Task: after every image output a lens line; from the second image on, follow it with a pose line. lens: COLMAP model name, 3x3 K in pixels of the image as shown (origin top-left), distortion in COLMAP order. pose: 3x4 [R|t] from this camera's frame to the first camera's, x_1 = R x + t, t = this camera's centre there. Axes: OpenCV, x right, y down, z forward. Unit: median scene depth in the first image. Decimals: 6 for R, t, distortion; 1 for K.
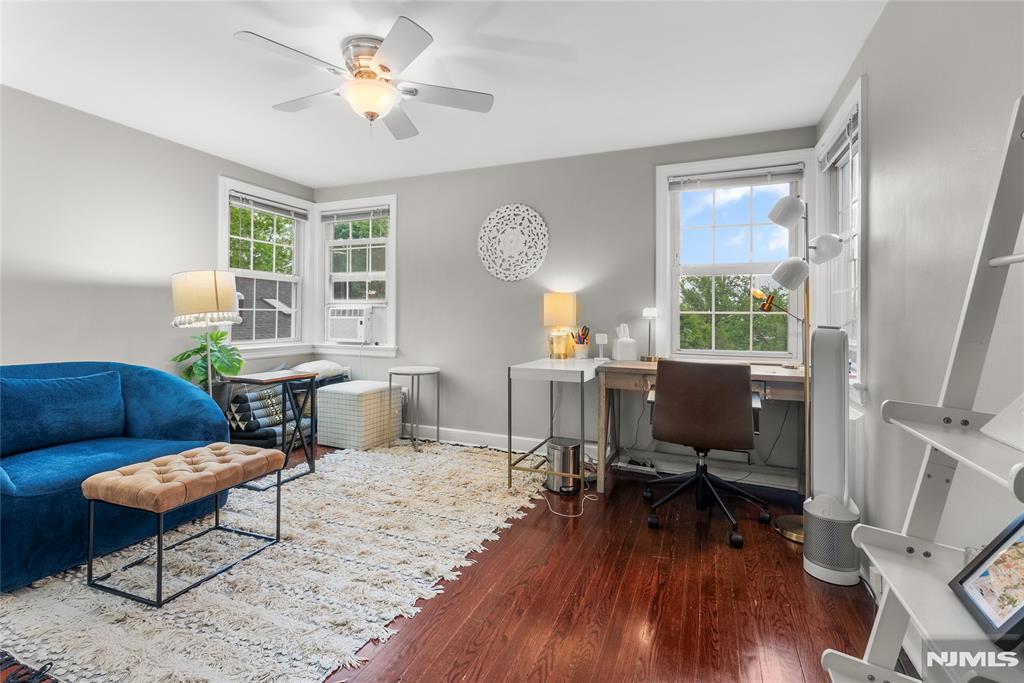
lens RADIAL K [[472.4, 0, 514.7], [0, 472.4, 314.2], [0, 0, 1]] dist [-0.006099, 0.002635]
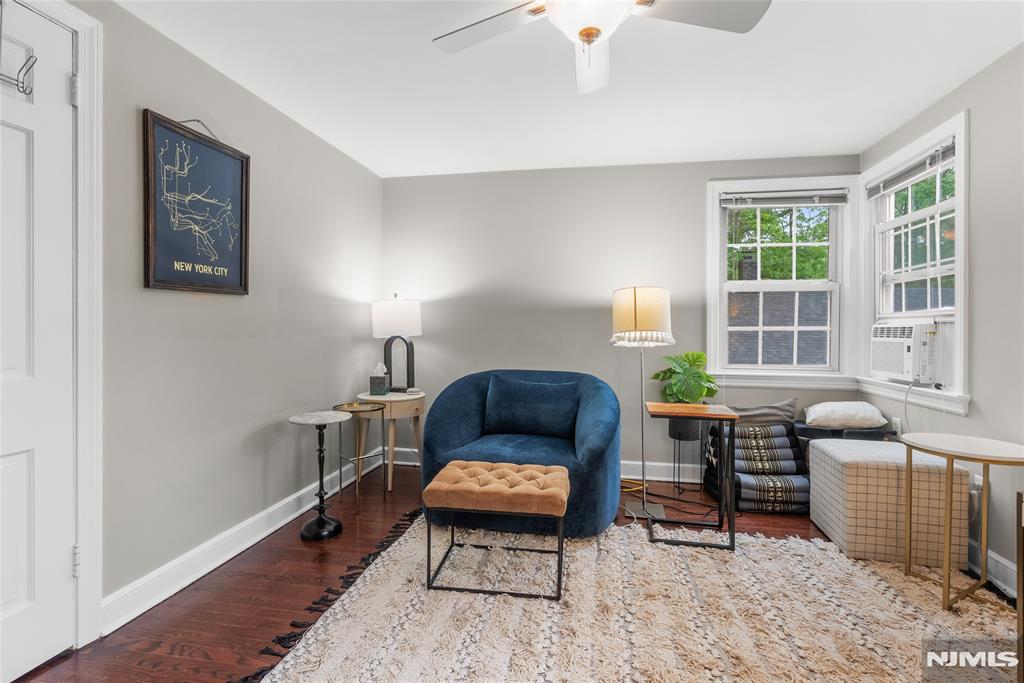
lens RADIAL K [[472.4, 0, 514.6], [0, 472.4, 331.4], [0, 0, 1]] dist [-0.006099, 0.002635]
pose [[0.201427, 0.000140, -0.979503, 0.169135], [-0.002931, 0.999996, -0.000460, -0.002447], [0.979499, 0.002964, 0.201427, 0.396670]]
